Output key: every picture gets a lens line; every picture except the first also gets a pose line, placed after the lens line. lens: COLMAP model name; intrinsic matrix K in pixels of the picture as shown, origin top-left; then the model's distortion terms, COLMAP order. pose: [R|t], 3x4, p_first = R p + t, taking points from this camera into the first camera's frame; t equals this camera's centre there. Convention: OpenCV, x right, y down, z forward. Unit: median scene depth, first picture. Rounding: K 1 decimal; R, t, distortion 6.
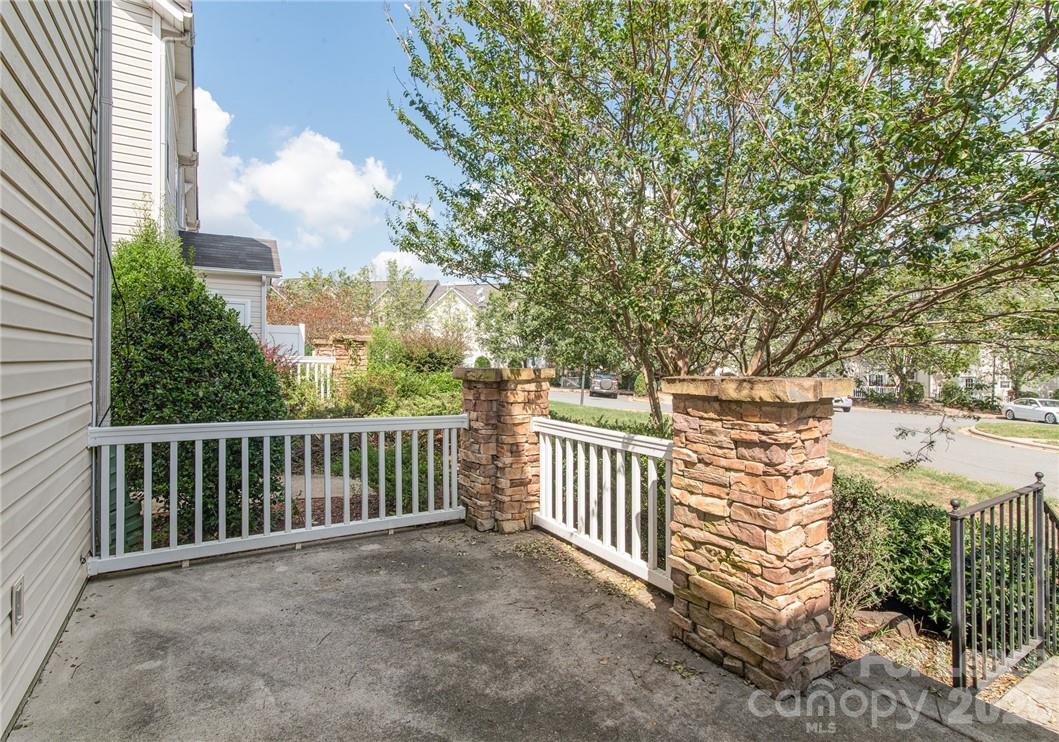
lens RADIAL K [[480.9, 0, 529.5], [0, 480.9, 371.0], [0, 0, 1]] dist [0.000018, -0.000016]
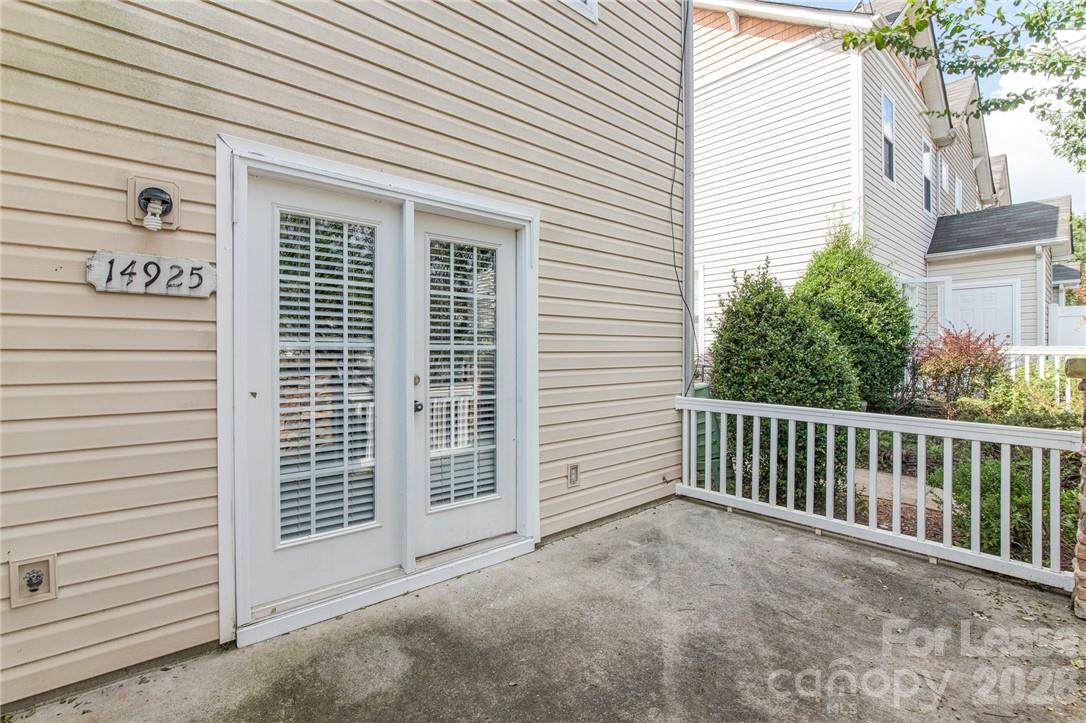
lens RADIAL K [[496.0, 0, 543.0], [0, 496.0, 361.5], [0, 0, 1]] dist [-0.021799, -0.000259]
pose [[0.227077, 0.013716, -0.973780, 0.417501], [-0.015496, 0.999825, 0.010470, -0.000861], [0.973753, 0.012712, 0.227250, 0.190578]]
